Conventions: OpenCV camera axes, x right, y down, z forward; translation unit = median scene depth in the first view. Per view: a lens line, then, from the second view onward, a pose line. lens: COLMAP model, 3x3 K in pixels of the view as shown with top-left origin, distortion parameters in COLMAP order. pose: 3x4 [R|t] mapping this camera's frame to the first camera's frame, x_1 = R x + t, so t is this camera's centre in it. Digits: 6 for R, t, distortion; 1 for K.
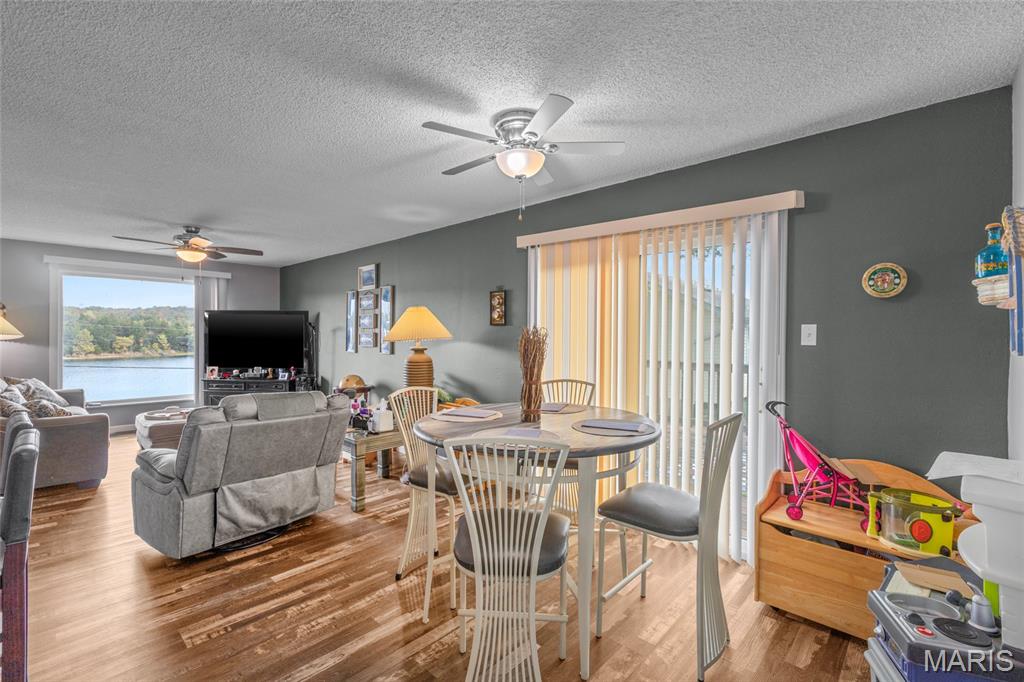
lens RADIAL K [[451.6, 0, 512.0], [0, 451.6, 341.0], [0, 0, 1]] dist [-0.005956, 0.000348]
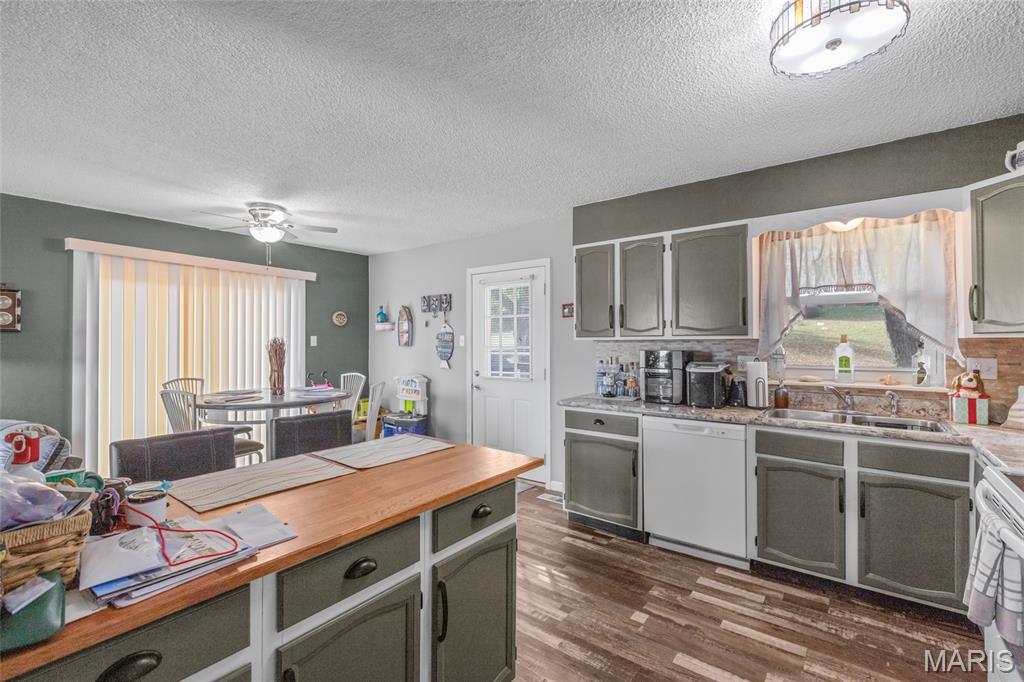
lens RADIAL K [[453.8, 0, 512.0], [0, 453.8, 341.0], [0, 0, 1]] dist [0.000019, -0.000163]
pose [[-0.101254, -0.005474, 0.994846, -1.542356], [0.015351, 0.999857, 0.007064, -0.014160], [-0.994742, 0.015987, -0.101156, 0.286741]]
